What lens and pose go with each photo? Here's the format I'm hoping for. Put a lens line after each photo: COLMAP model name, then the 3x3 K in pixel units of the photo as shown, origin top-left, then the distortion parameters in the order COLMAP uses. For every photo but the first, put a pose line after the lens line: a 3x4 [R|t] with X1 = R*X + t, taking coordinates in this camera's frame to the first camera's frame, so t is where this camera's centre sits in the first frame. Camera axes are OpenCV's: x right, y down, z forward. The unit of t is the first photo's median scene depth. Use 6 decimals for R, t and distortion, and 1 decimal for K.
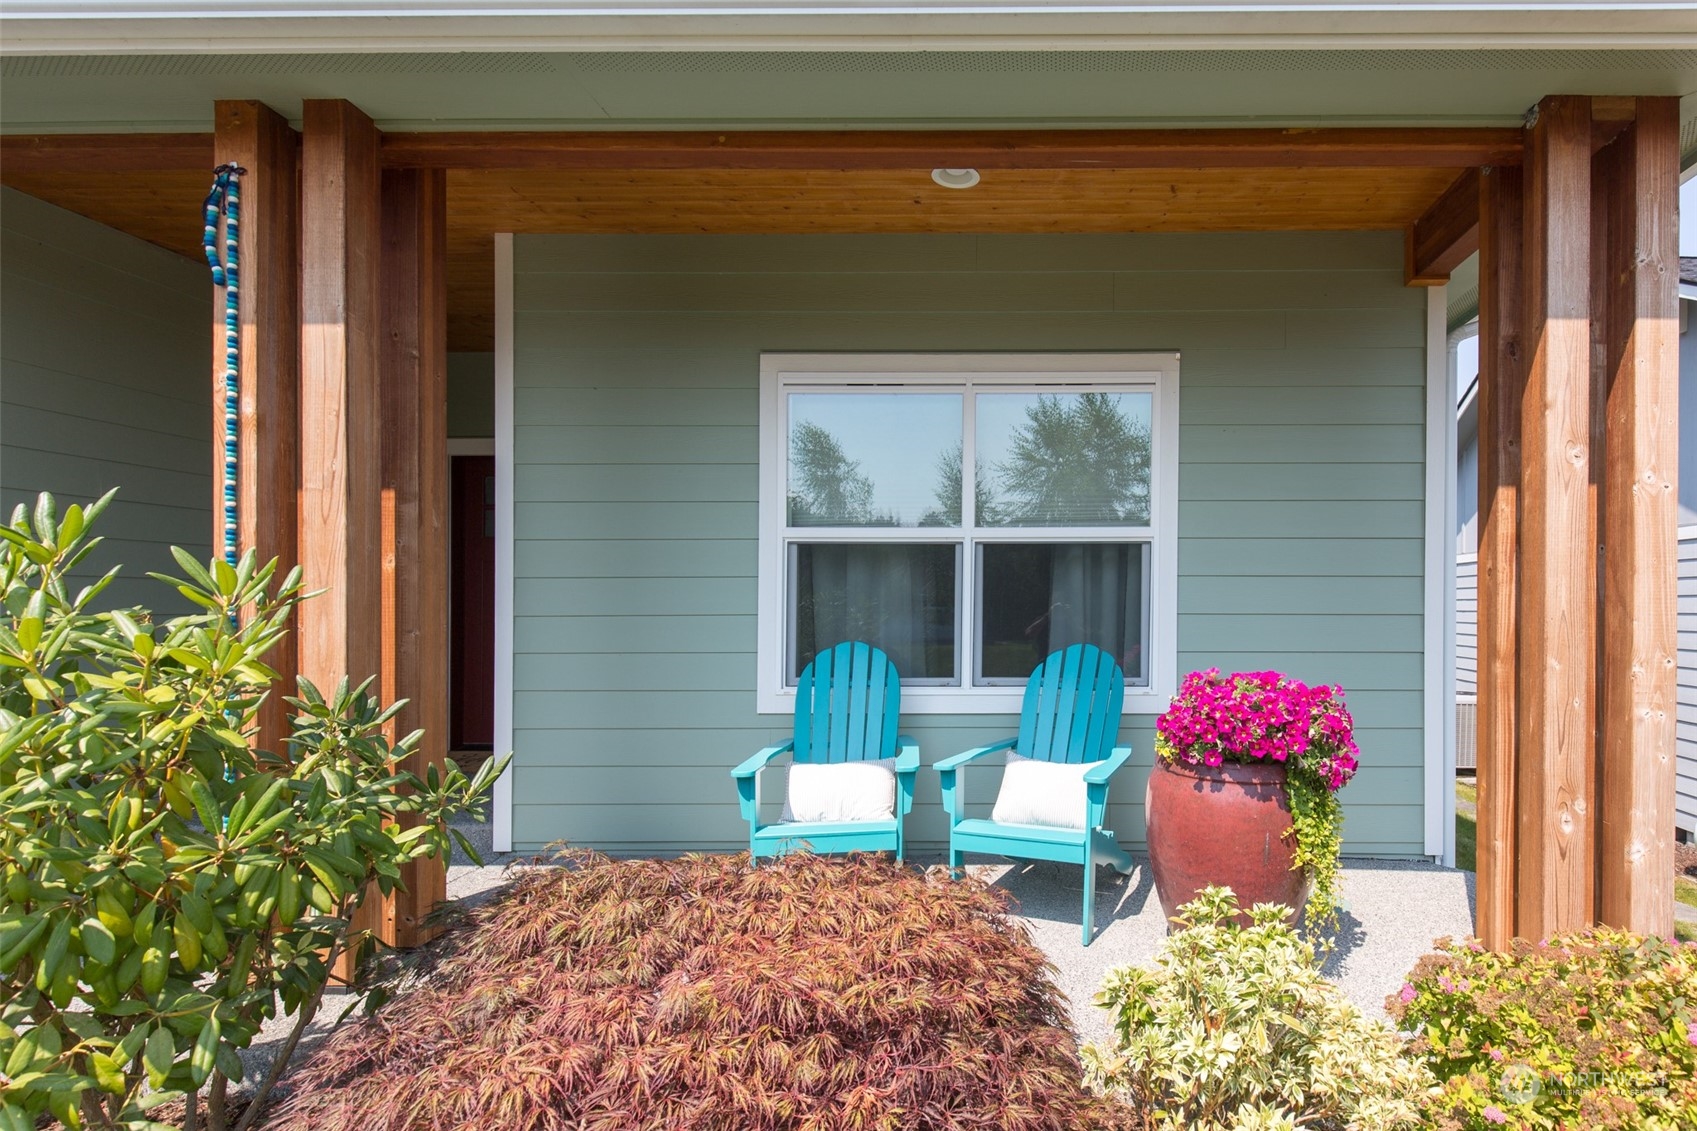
lens RADIAL K [[772.5, 0, 845.4], [0, 772.5, 571.4], [0, 0, 1]] dist [-0.000452, -0.001425]
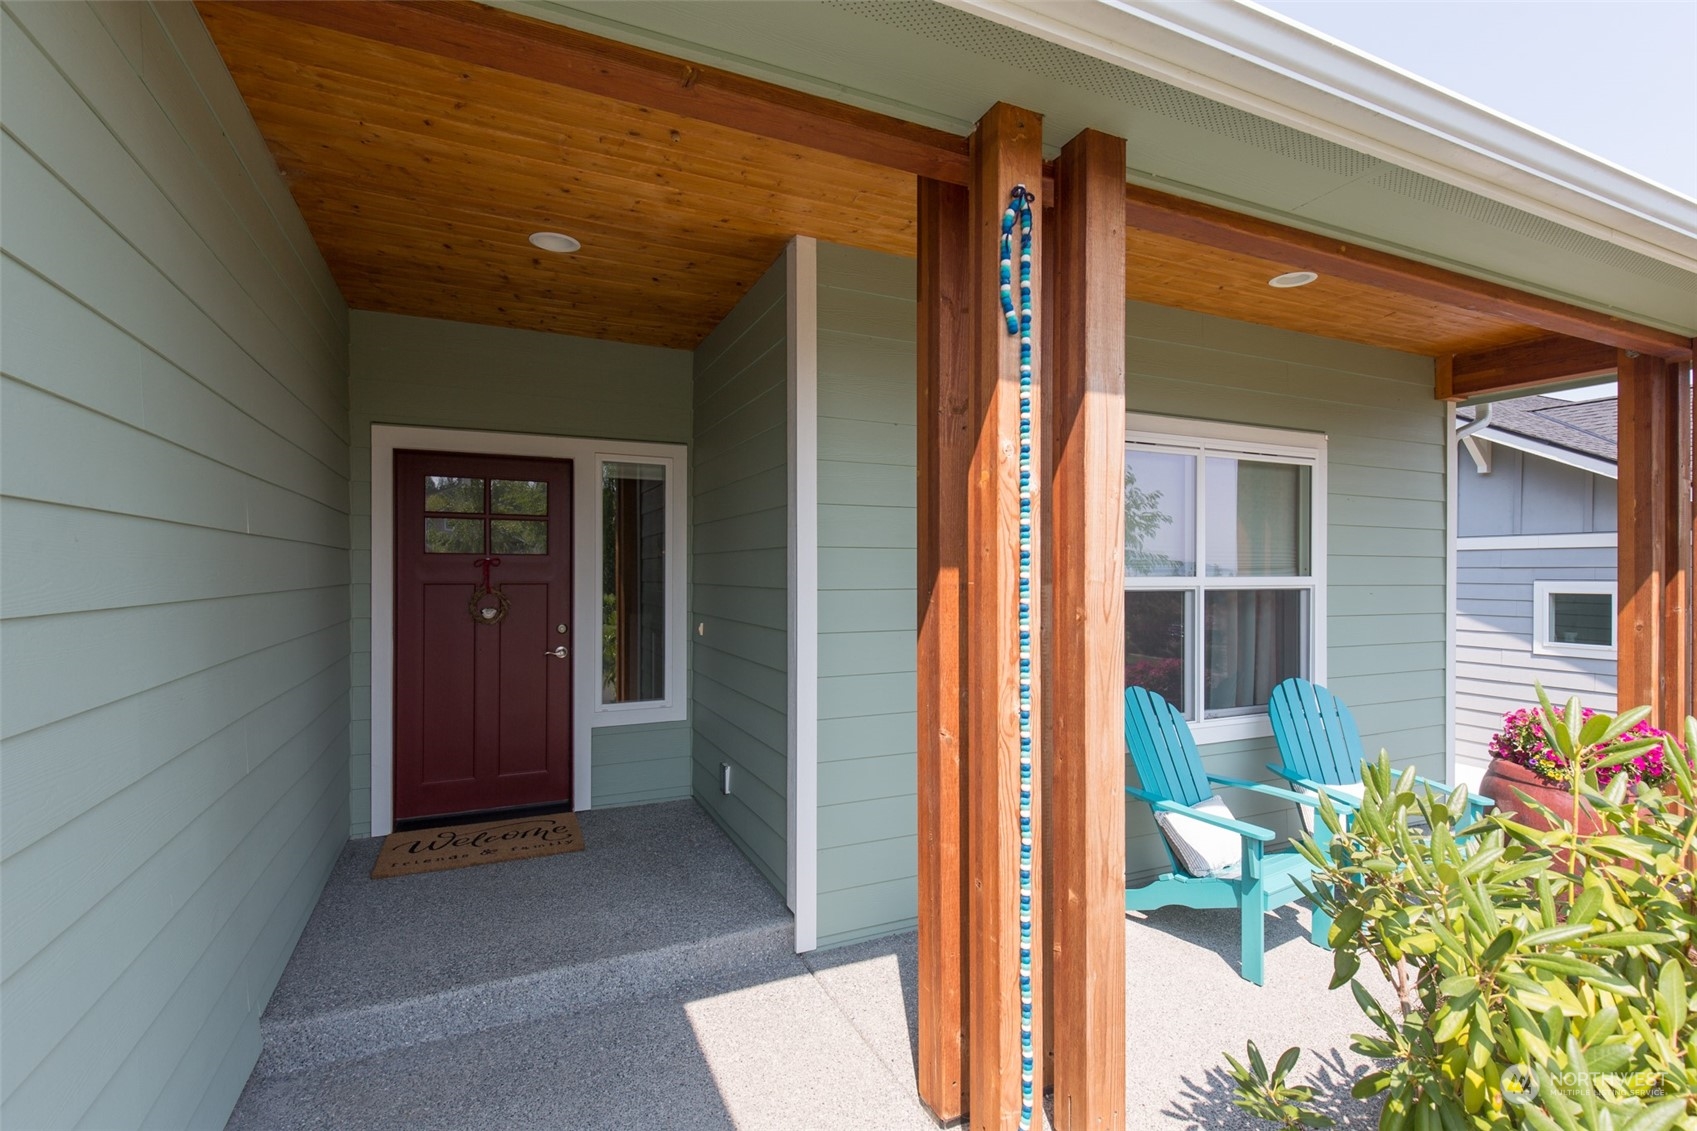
lens RADIAL K [[772.5, 0, 848.3], [0, 772.5, 573.8], [0, 0, 1]] dist [-0.000452, -0.001425]
pose [[0.910277, 0.002141, 0.413993, -1.254006], [-0.010749, 0.999772, 0.018462, -0.124275], [-0.413859, -0.021256, 0.910093, 0.307117]]
